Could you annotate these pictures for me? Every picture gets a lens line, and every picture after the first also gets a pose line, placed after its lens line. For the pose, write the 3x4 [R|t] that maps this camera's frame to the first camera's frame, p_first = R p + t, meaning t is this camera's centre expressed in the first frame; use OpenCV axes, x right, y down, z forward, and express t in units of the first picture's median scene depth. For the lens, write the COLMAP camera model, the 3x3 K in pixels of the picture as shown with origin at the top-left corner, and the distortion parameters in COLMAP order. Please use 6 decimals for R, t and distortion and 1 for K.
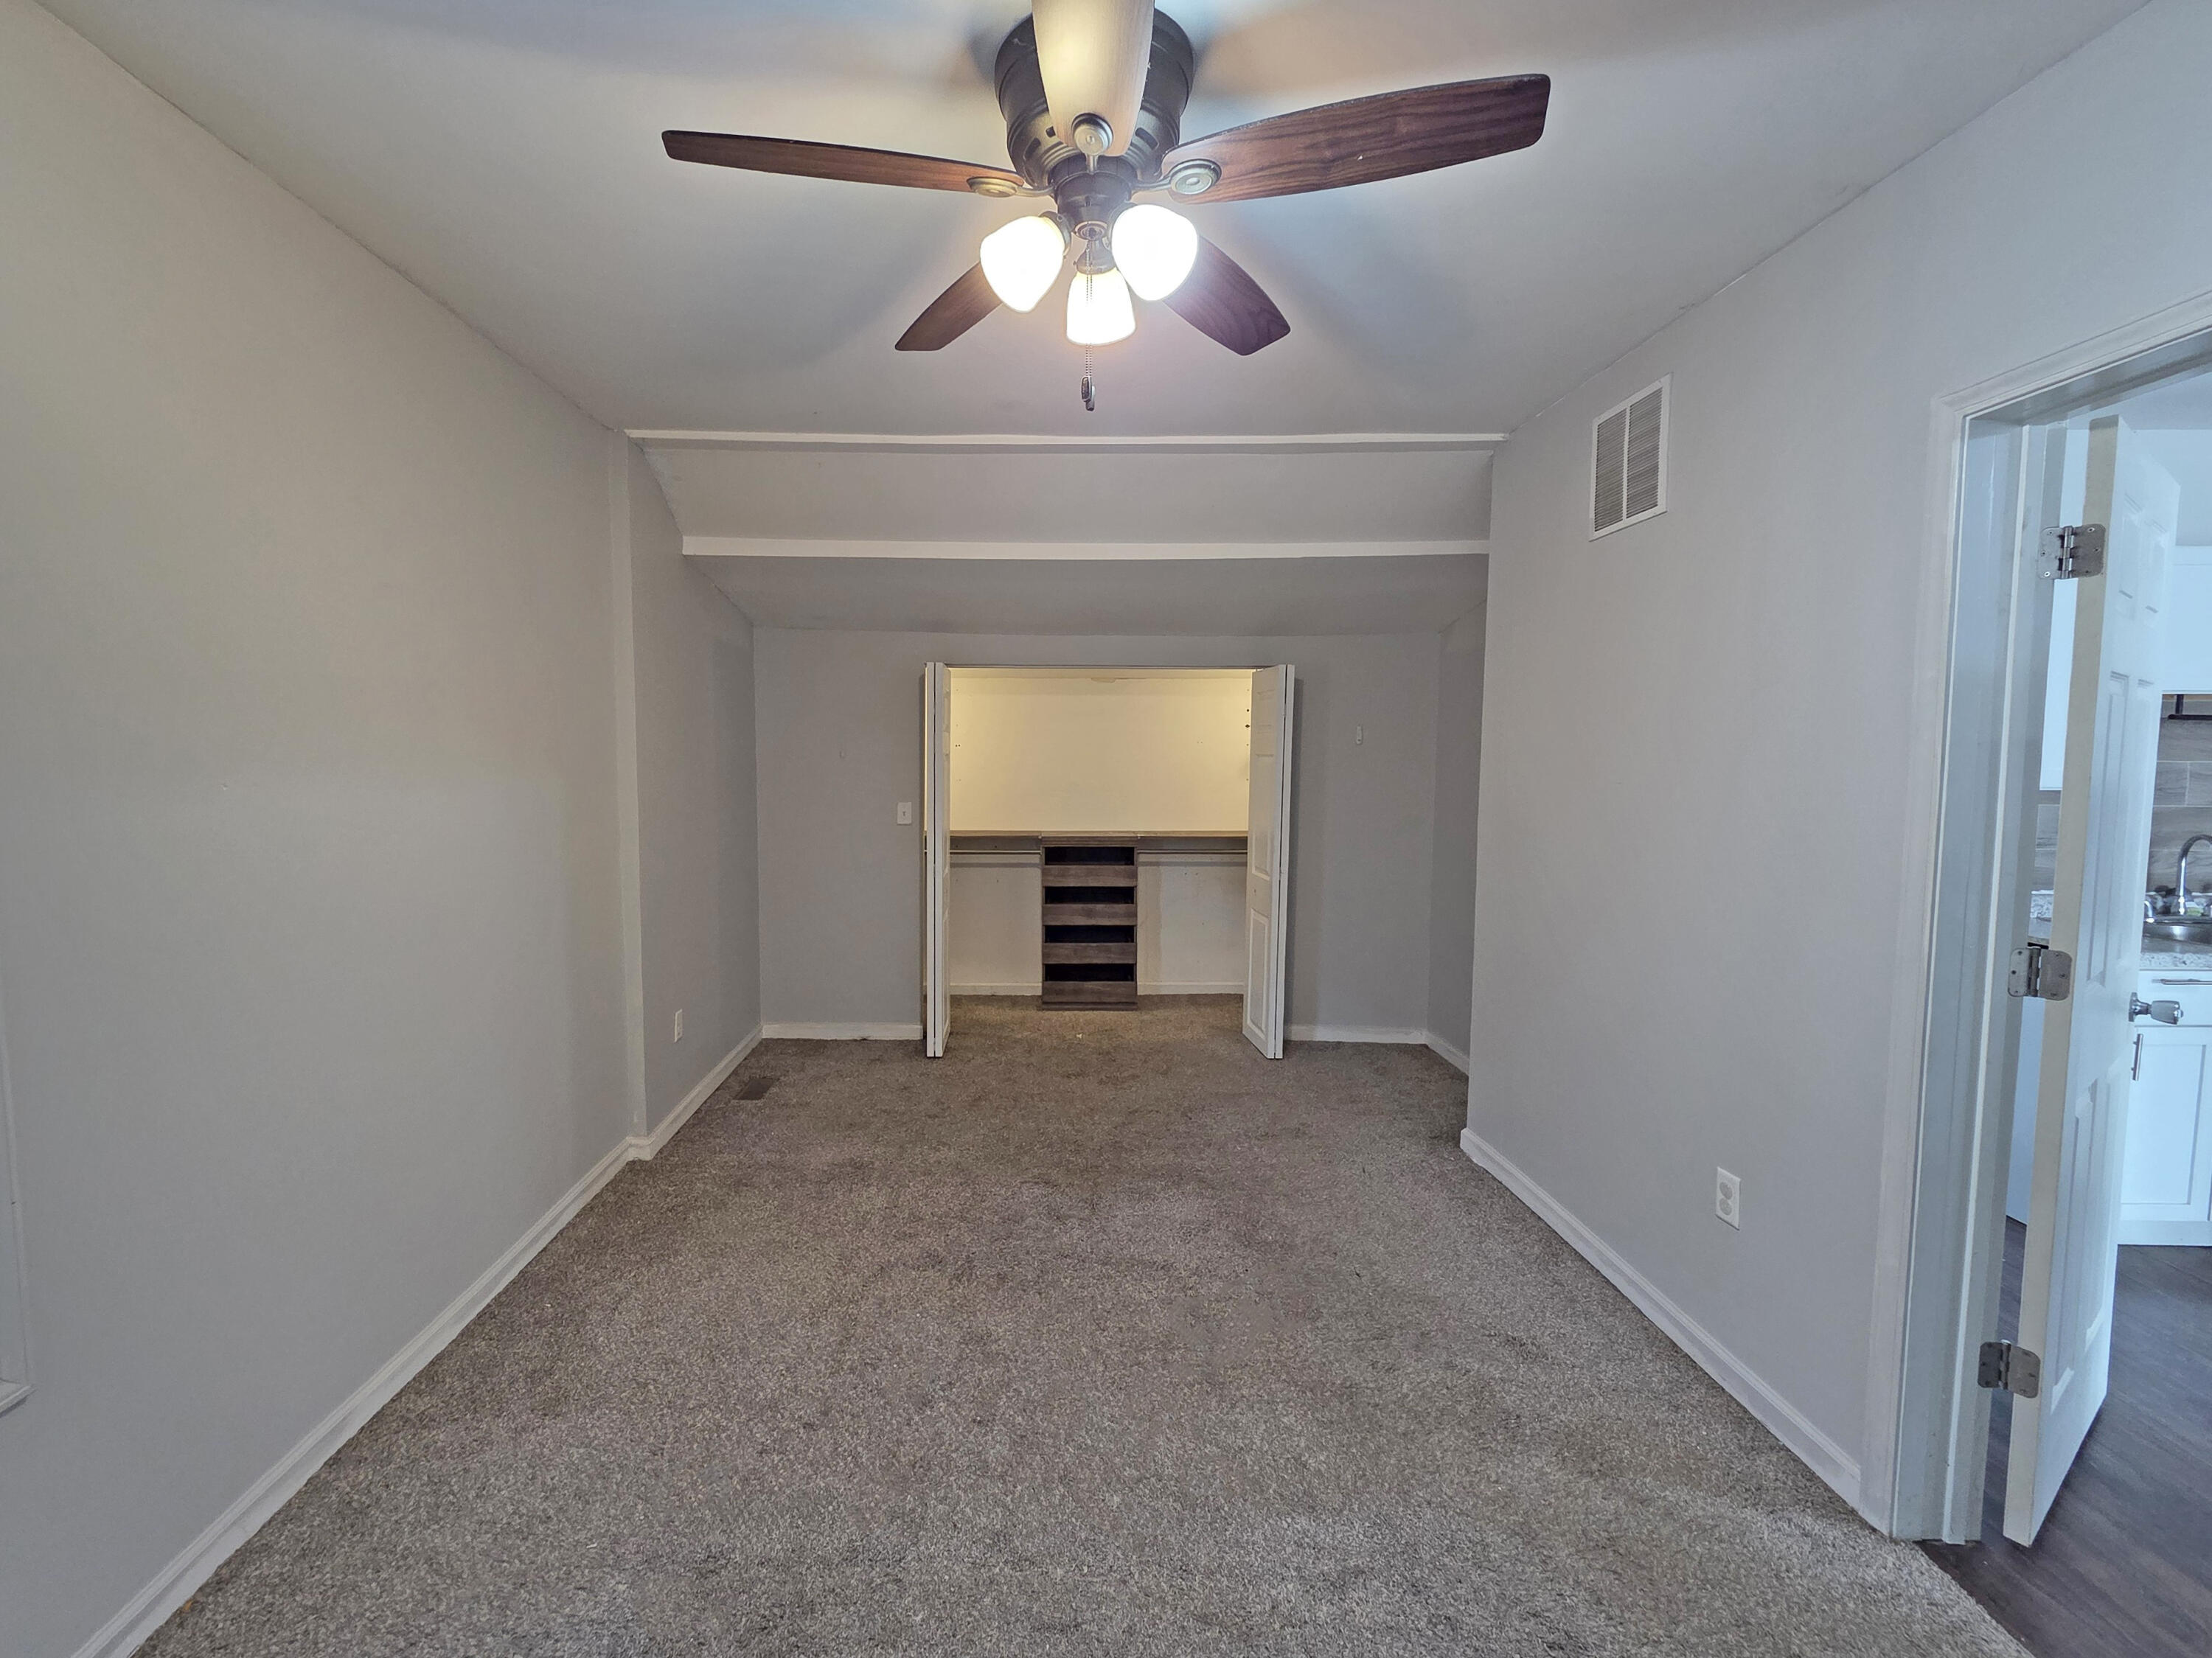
lens RADIAL K [[963.6, 0, 1028.2], [0, 963.6, 829.2], [0, 0, 1]] dist [-0.001304, -0.001205]
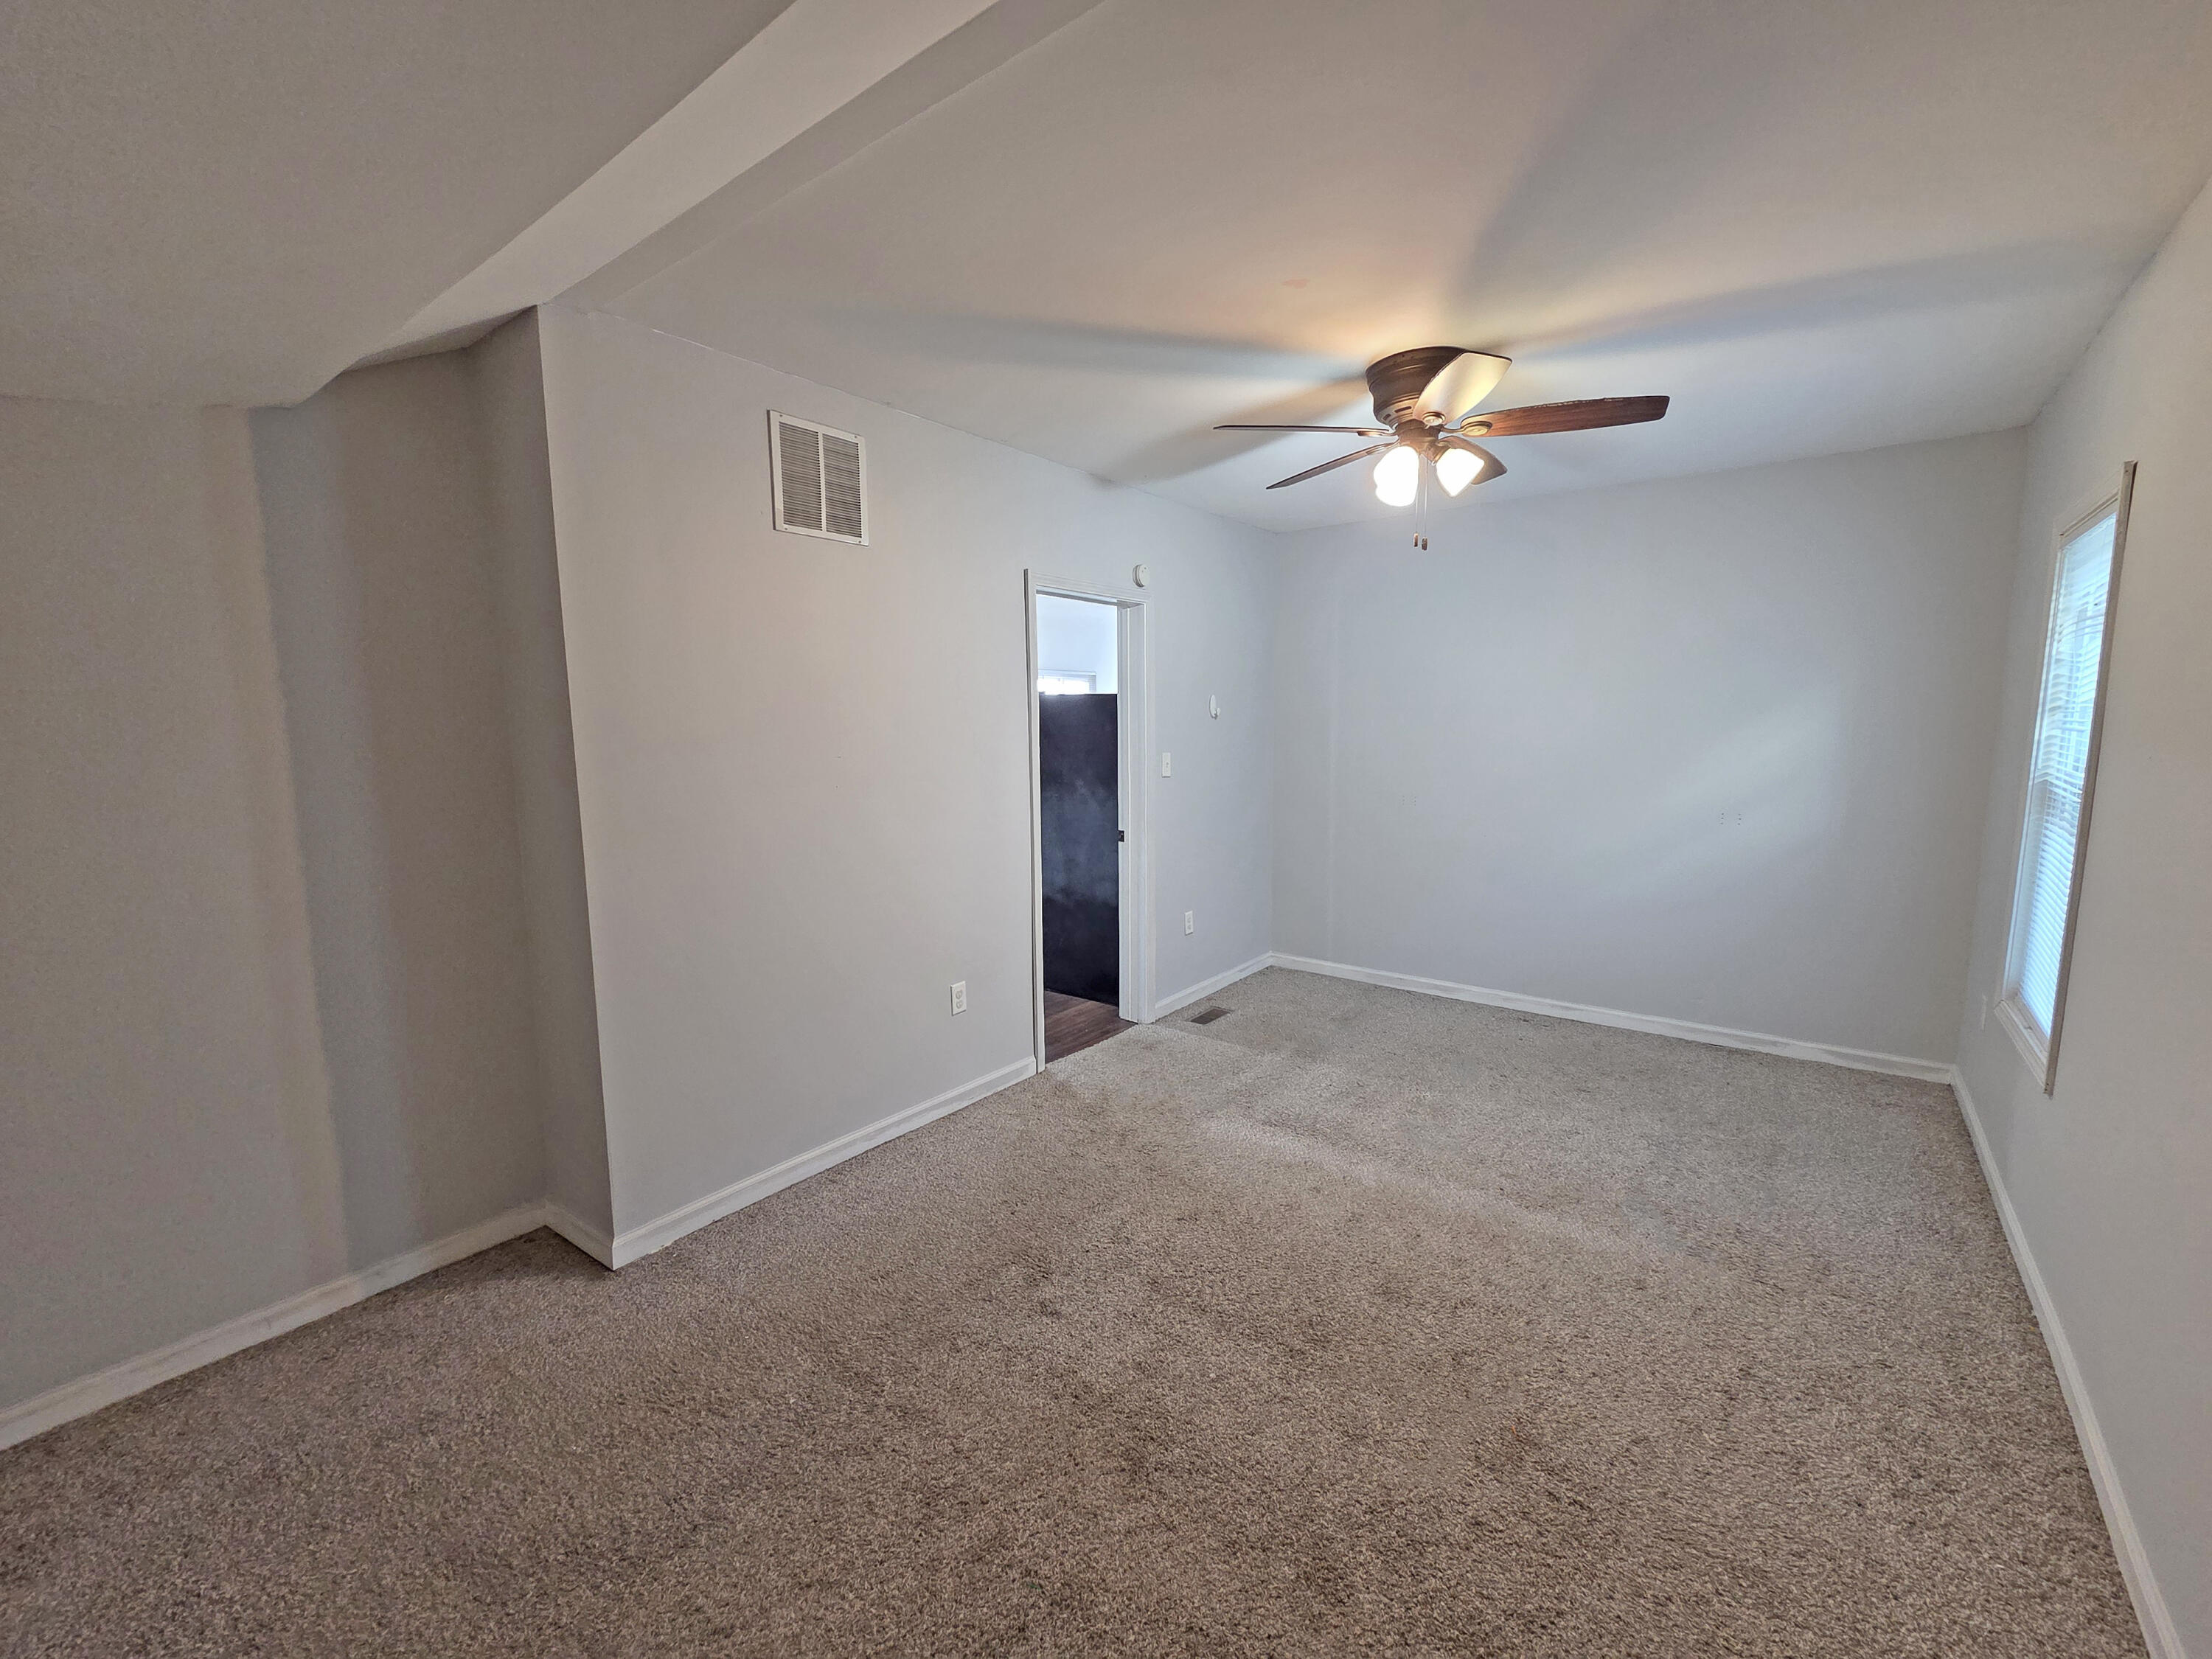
lens RADIAL K [[905.6, 0, 1102.1], [0, 905.6, 832.7], [0, 0, 1]] dist [0.000222, -0.000354]
pose [[-0.791131, -0.073936, 0.607162, -0.329967], [0.052110, 0.980910, 0.187348, -0.147767], [-0.609423, 0.179856, -0.772176, 1.664686]]
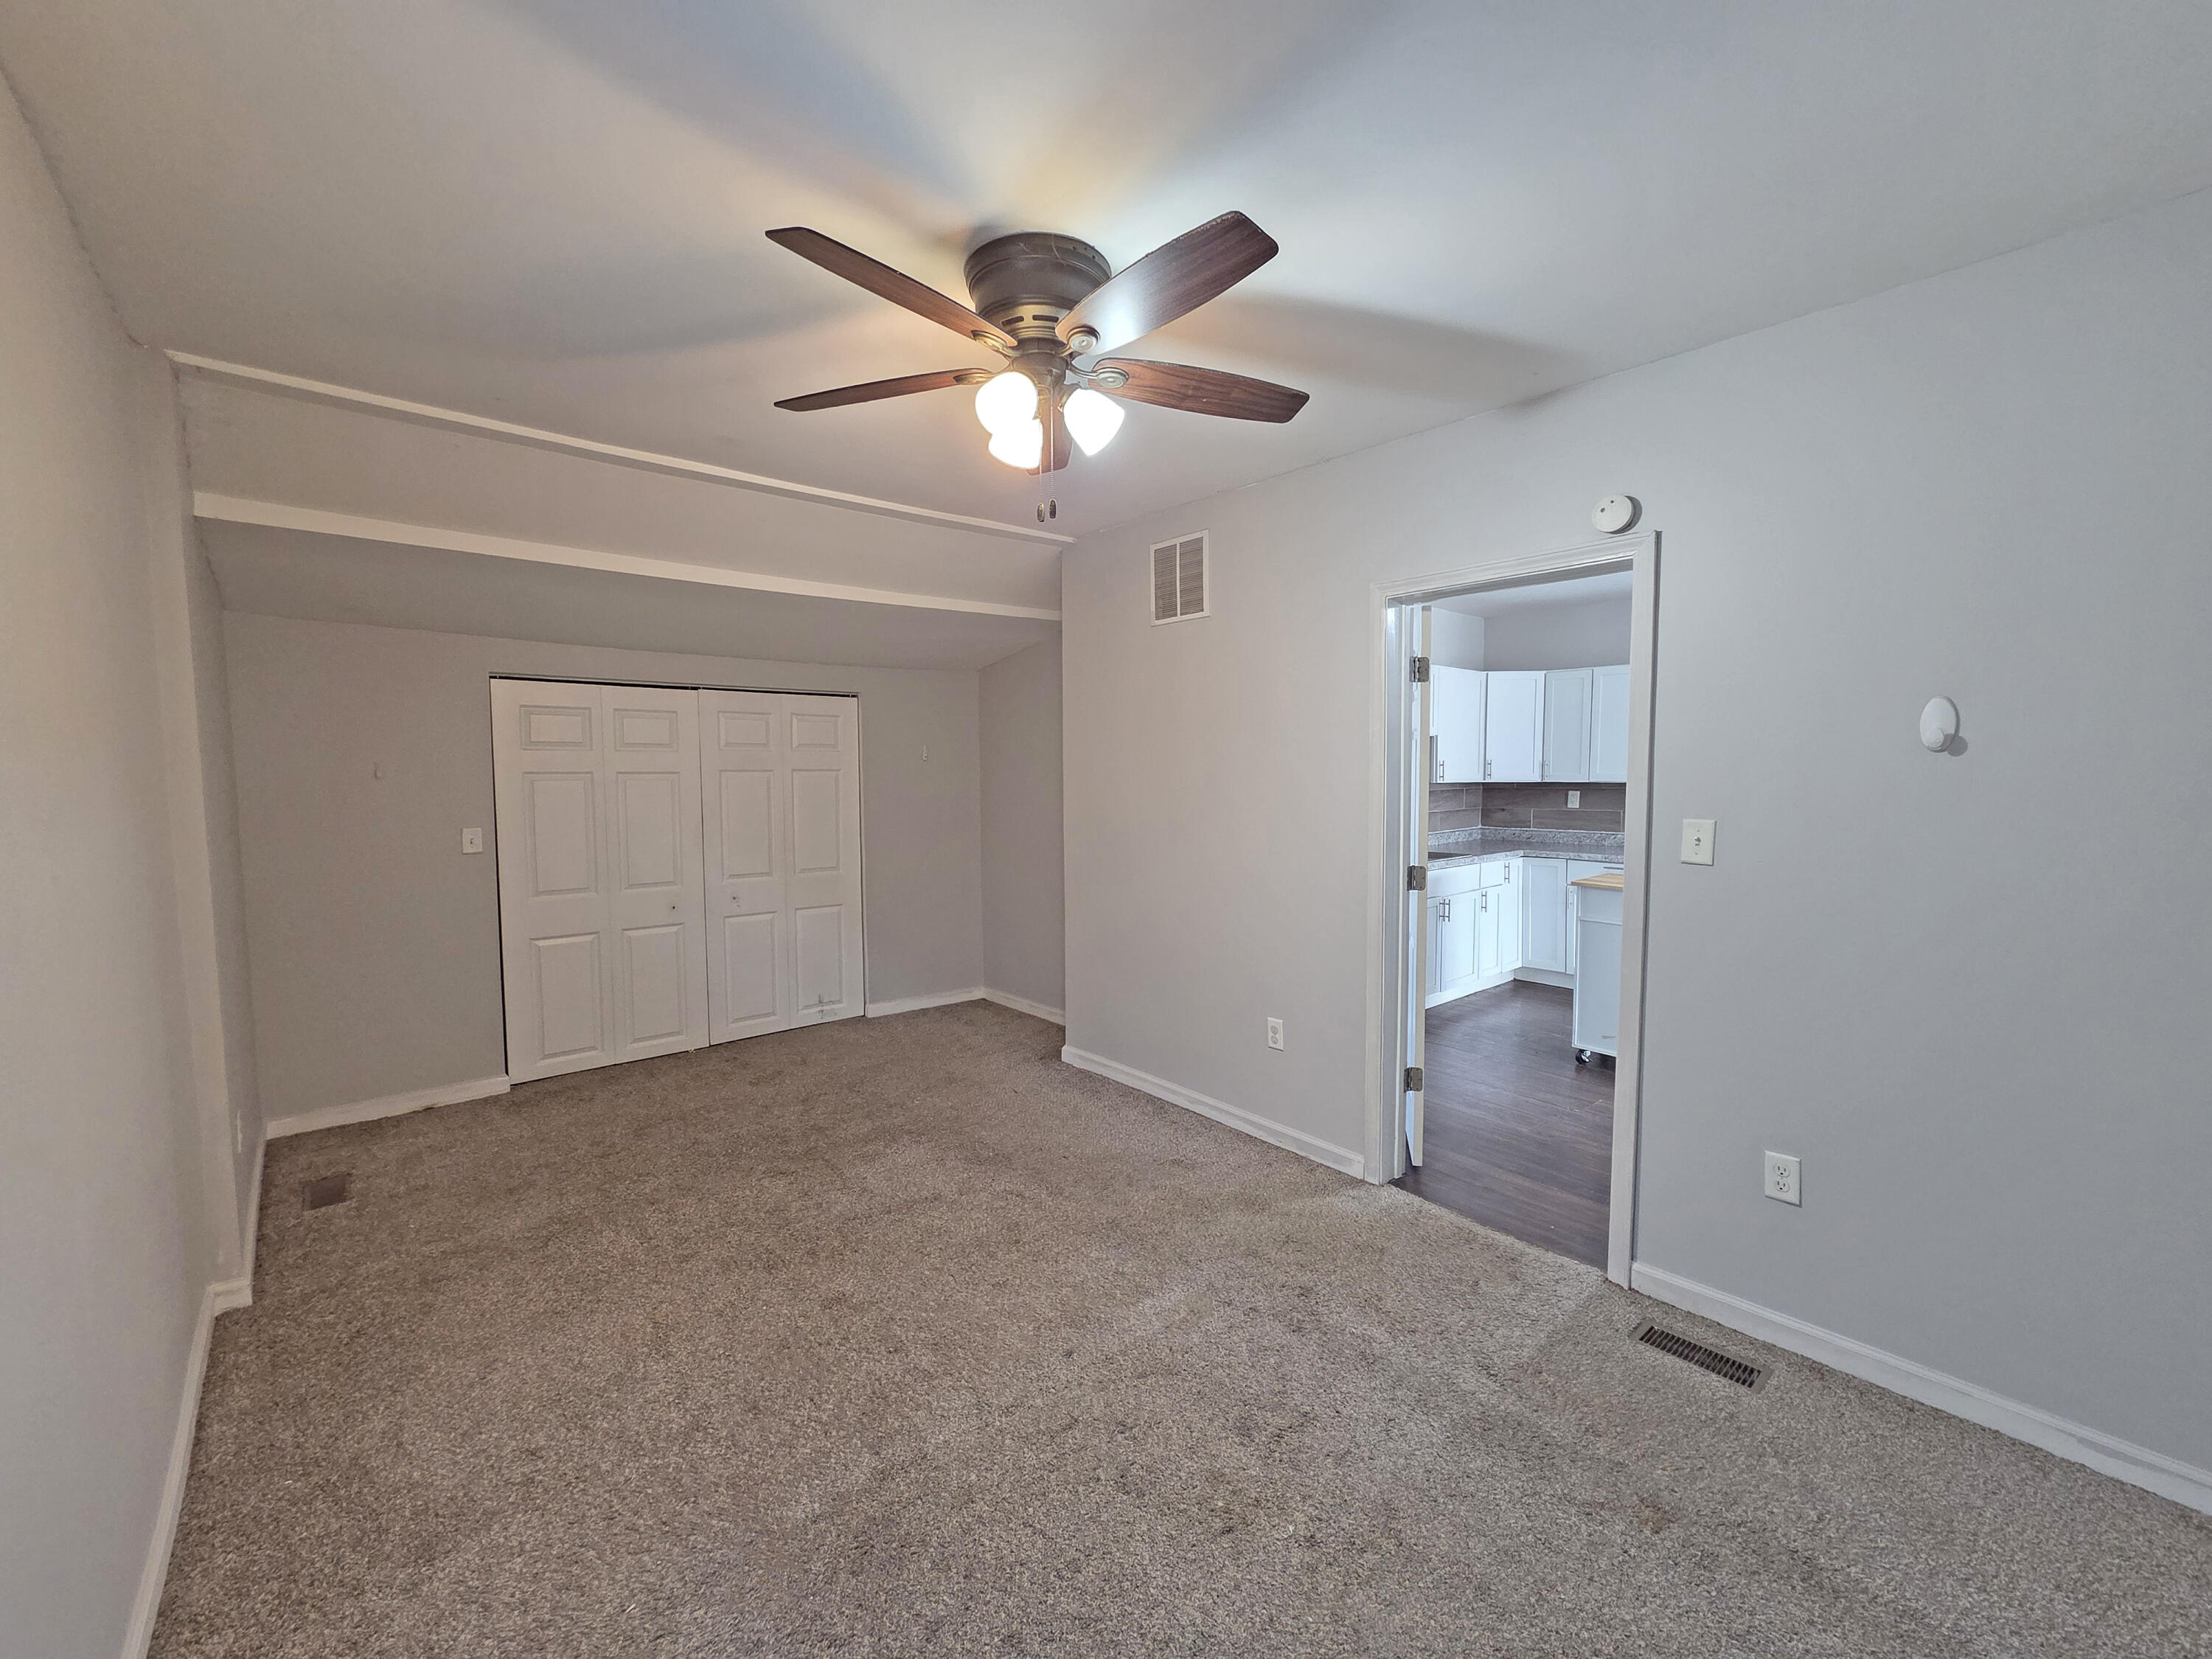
lens RADIAL K [[905.6, 0, 1102.1], [0, 905.6, 832.7], [0, 0, 1]] dist [0.000222, -0.000354]
pose [[0.755718, -0.055749, 0.652520, -0.422812], [0.057532, 0.998169, 0.018649, -0.010919], [-0.652365, 0.023447, 0.757542, -0.004403]]
